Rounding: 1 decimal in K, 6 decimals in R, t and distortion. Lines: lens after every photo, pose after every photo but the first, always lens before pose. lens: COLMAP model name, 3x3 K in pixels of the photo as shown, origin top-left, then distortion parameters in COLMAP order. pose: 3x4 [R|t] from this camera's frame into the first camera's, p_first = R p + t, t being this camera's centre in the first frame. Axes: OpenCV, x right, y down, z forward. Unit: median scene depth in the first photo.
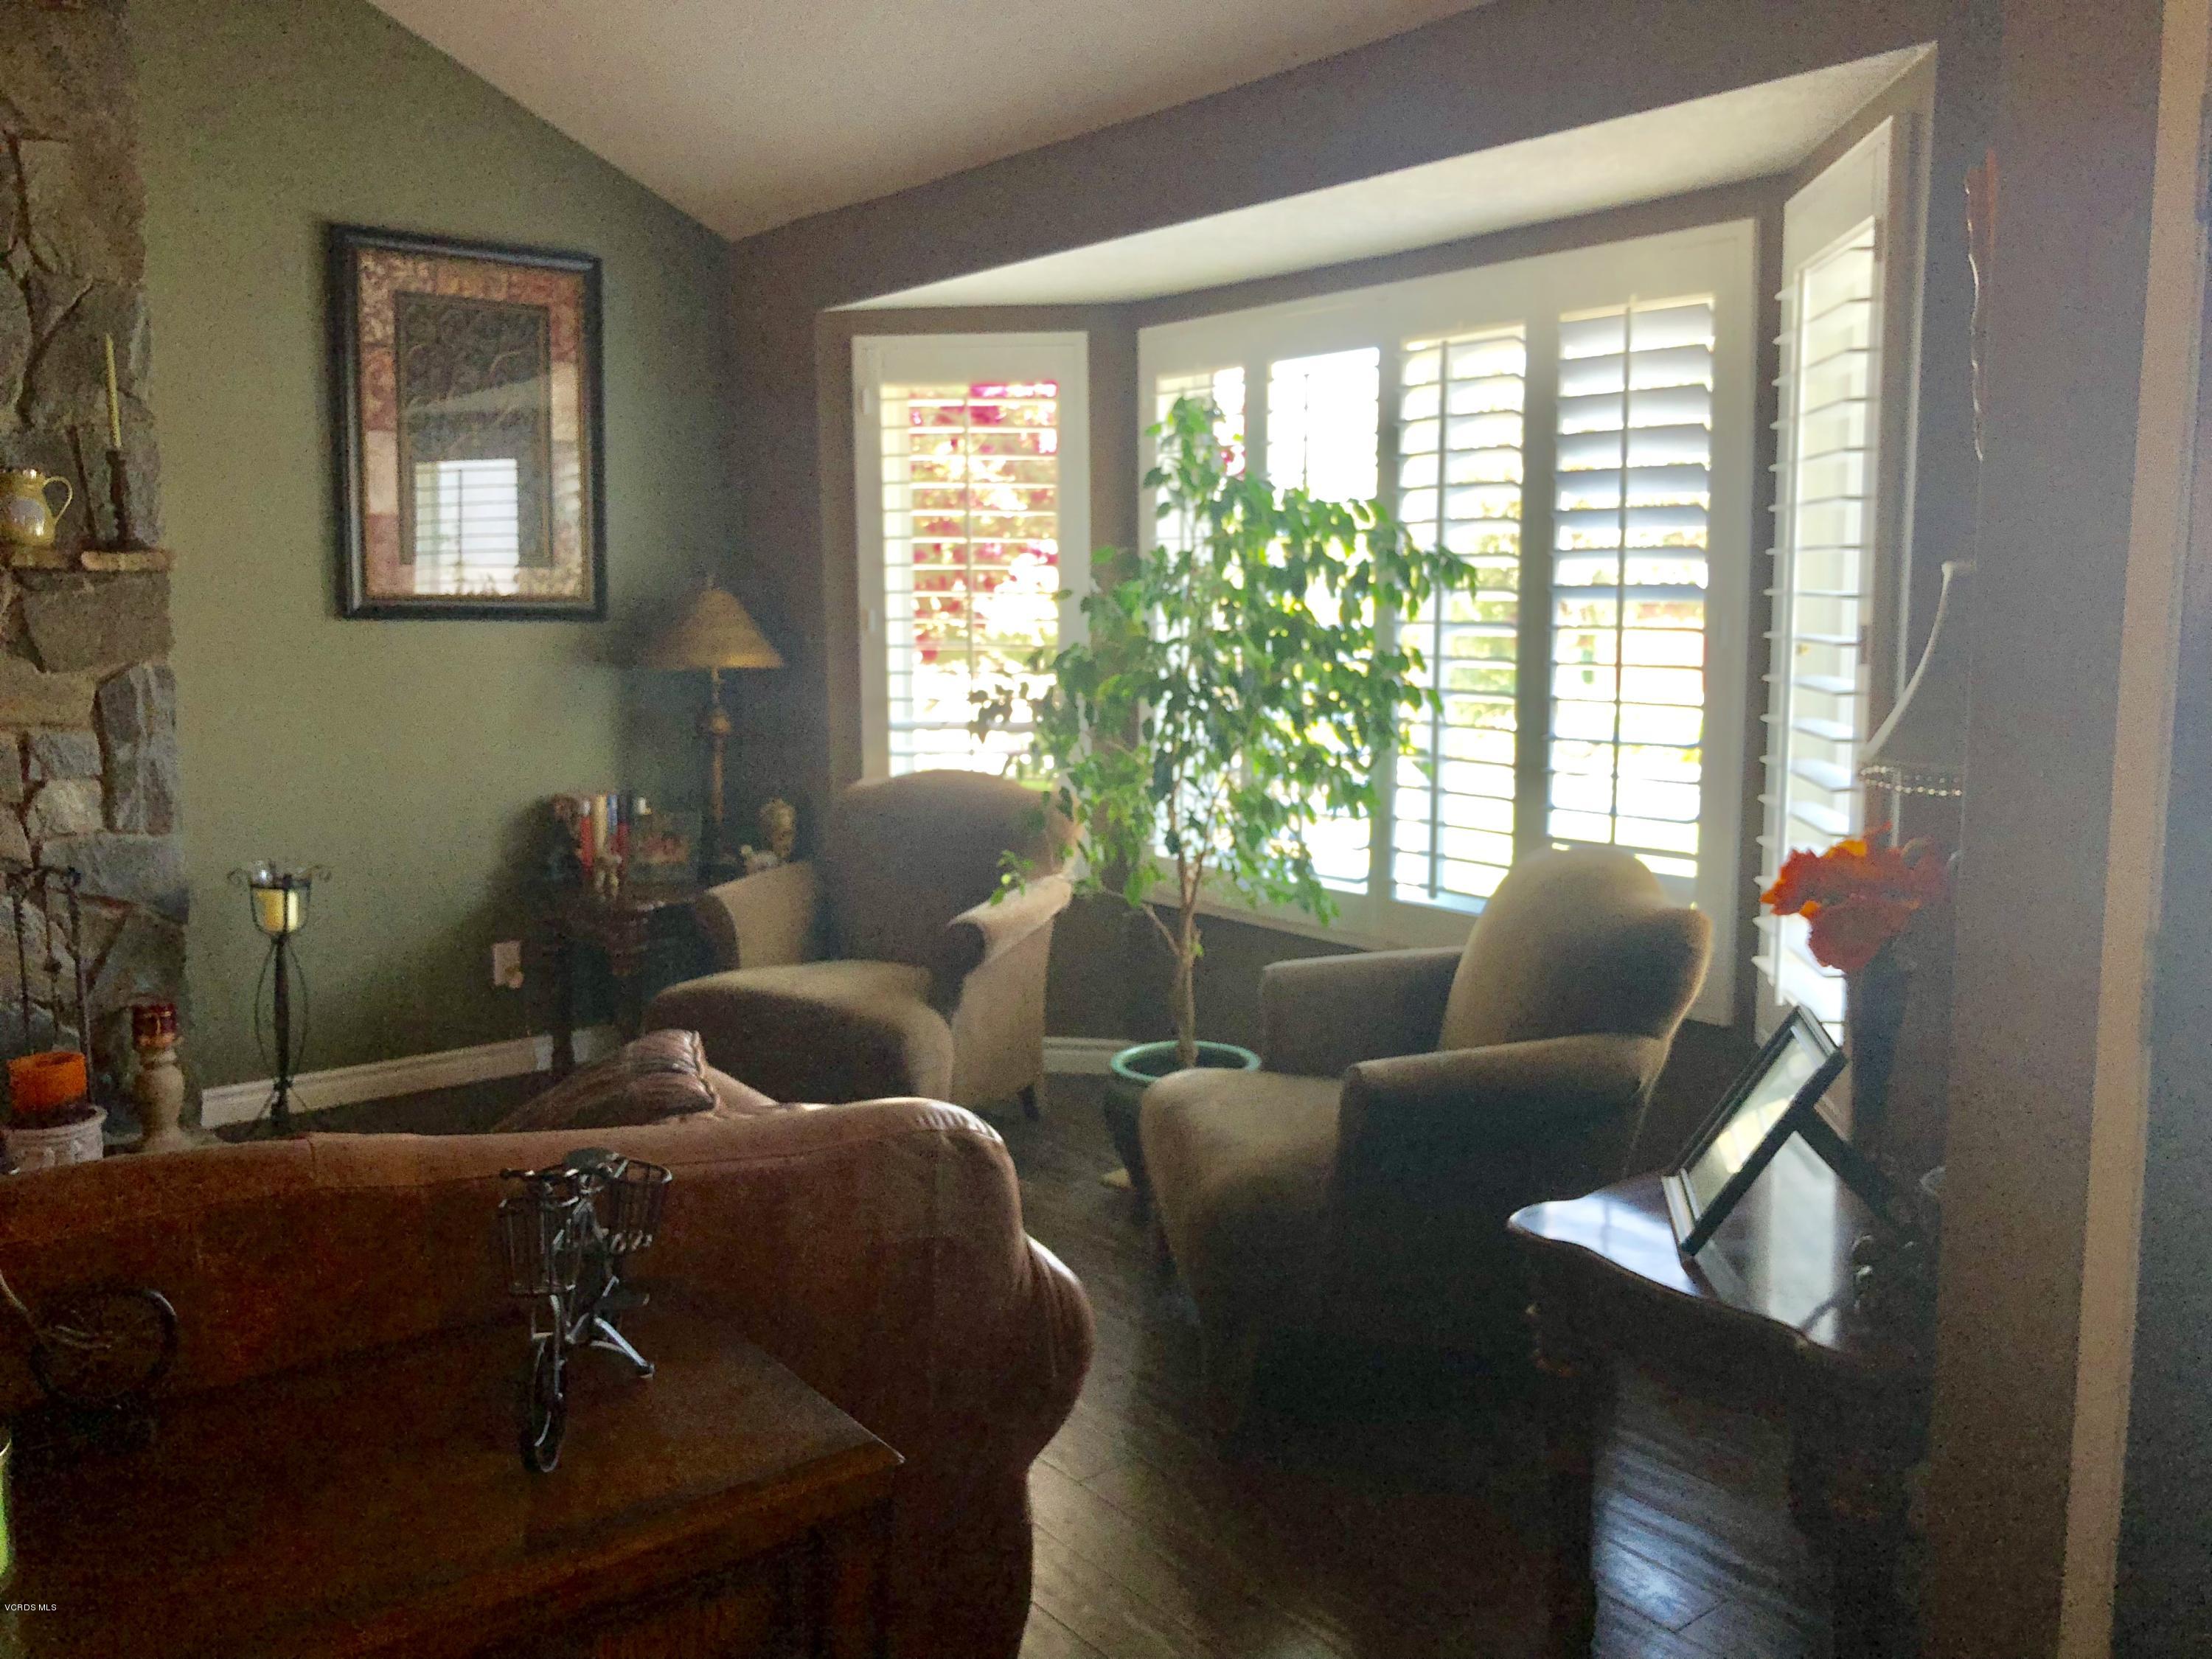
lens RADIAL K [[1850.2, 0, 1107.8], [0, 1850.2, 826.9], [0, 0, 1]] dist [0.000974, -0.002961]
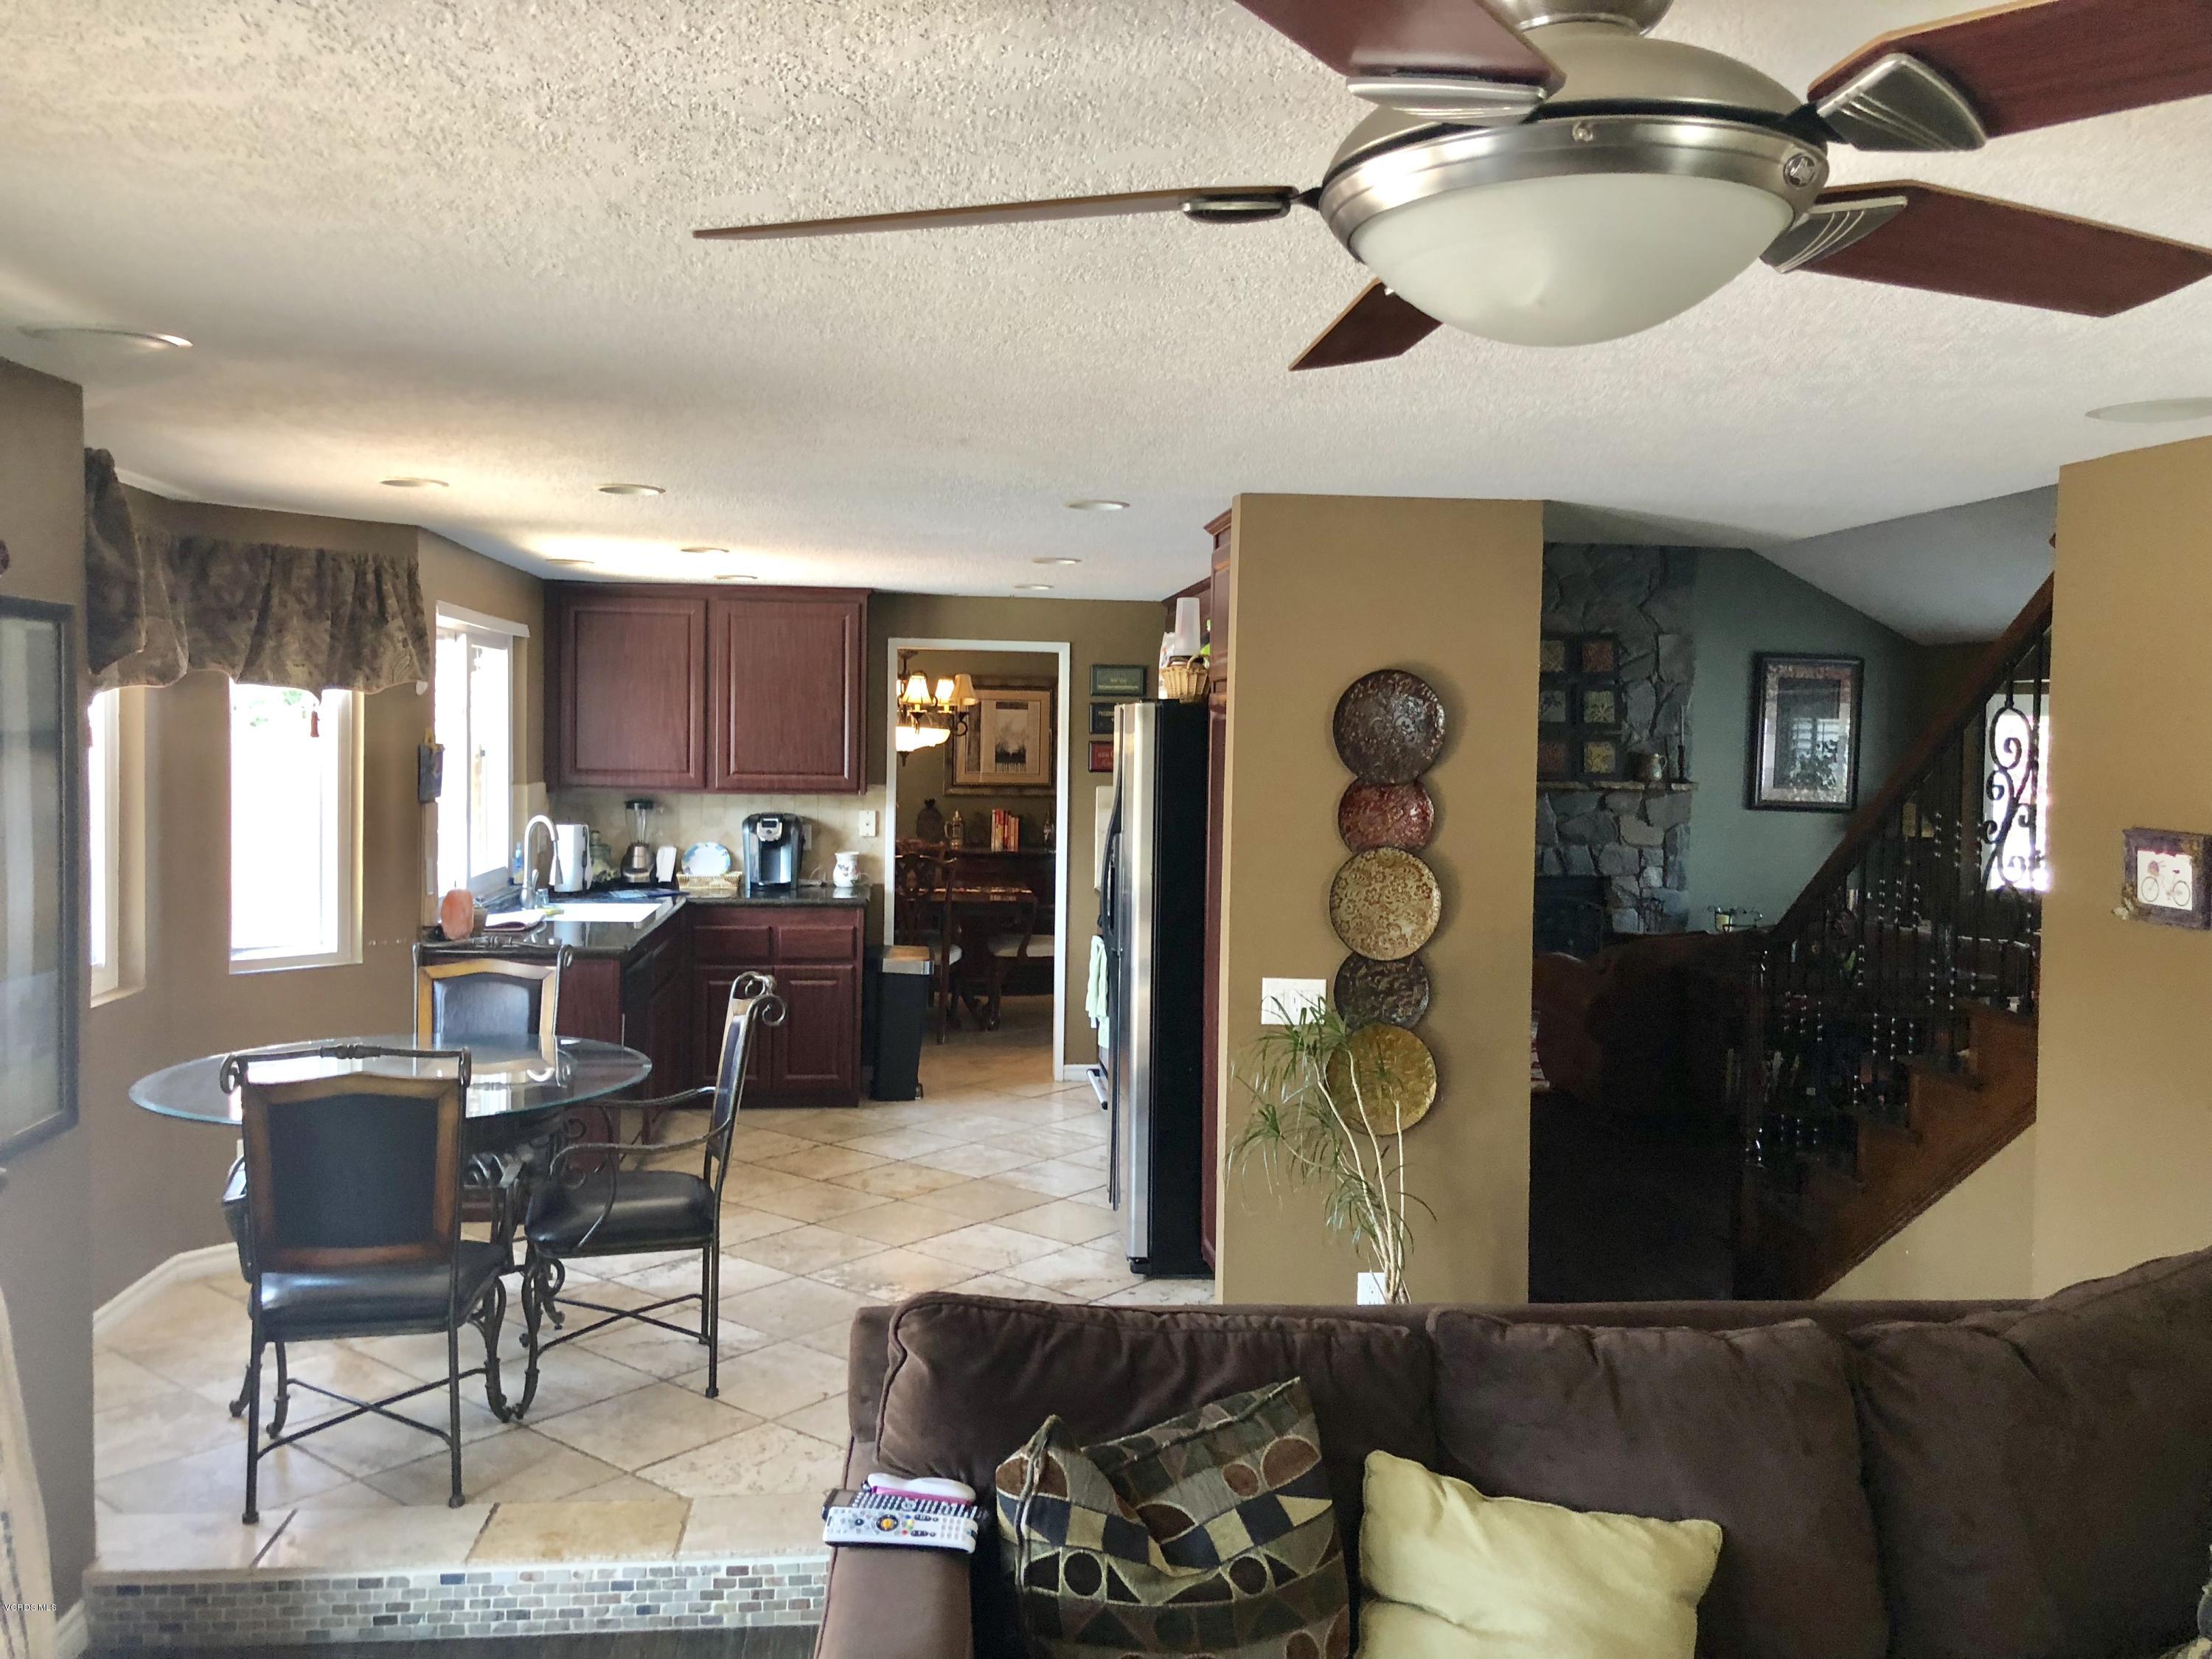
lens RADIAL K [[1850.2, 0, 1103.2], [0, 1850.2, 837.1], [0, 0, 1]] dist [0.000974, -0.002961]
pose [[0.861121, 0.044566, -0.506443, 0.103934], [-0.085245, 0.994705, -0.057413, 0.151186], [0.501202, 0.092611, 0.860360, -1.684587]]
